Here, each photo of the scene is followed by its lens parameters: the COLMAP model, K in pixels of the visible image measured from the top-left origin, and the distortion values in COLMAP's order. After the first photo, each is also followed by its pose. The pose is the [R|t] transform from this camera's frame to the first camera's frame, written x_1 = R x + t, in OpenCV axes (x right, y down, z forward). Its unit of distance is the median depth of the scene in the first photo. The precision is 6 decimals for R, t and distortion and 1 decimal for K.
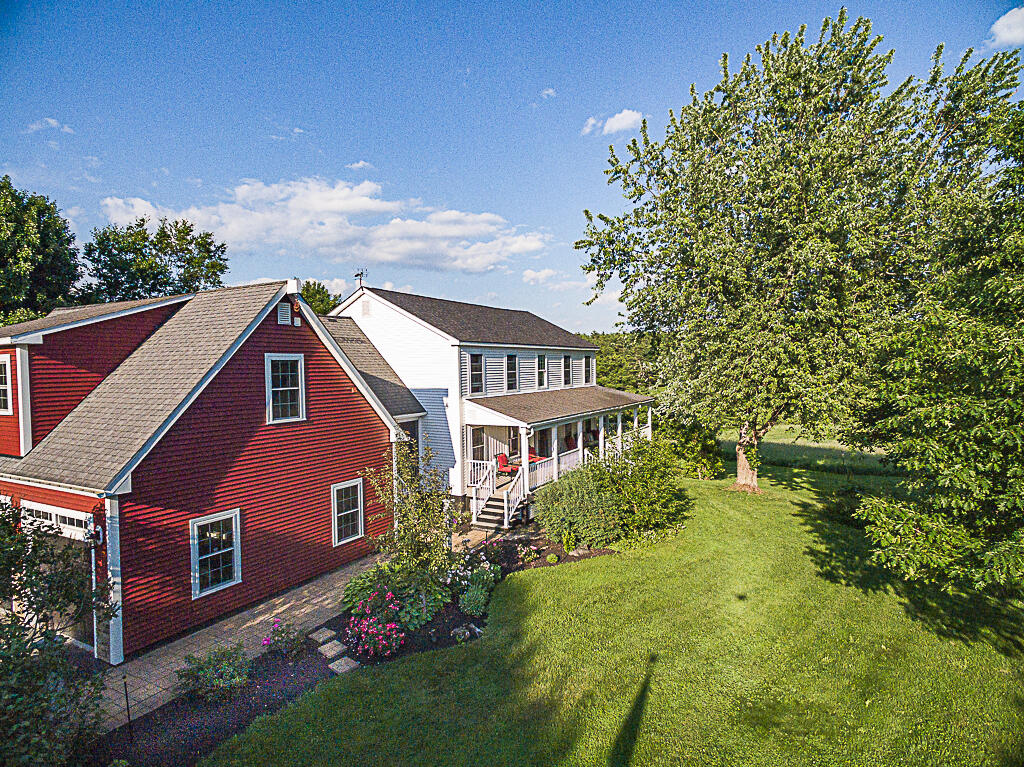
lens RADIAL K [[574.4, 0, 510.3], [0, 574.4, 389.8], [0, 0, 1]] dist [-0.000232, 0.001670]
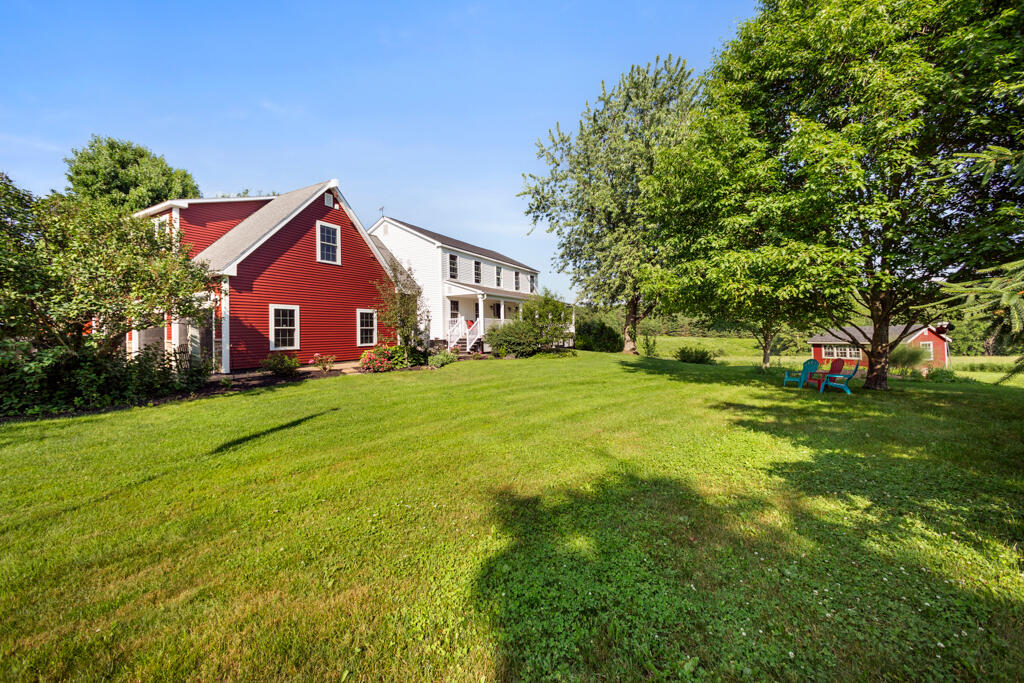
lens RADIAL K [[408.4, 0, 515.5], [0, 408.4, 334.3], [0, 0, 1]] dist [-0.000626, -0.000078]
pose [[0.999818, -0.008373, 0.017138, 0.095351], [0.009360, 0.998251, -0.058371, 0.230566], [-0.016620, 0.058521, 0.998148, -0.139802]]
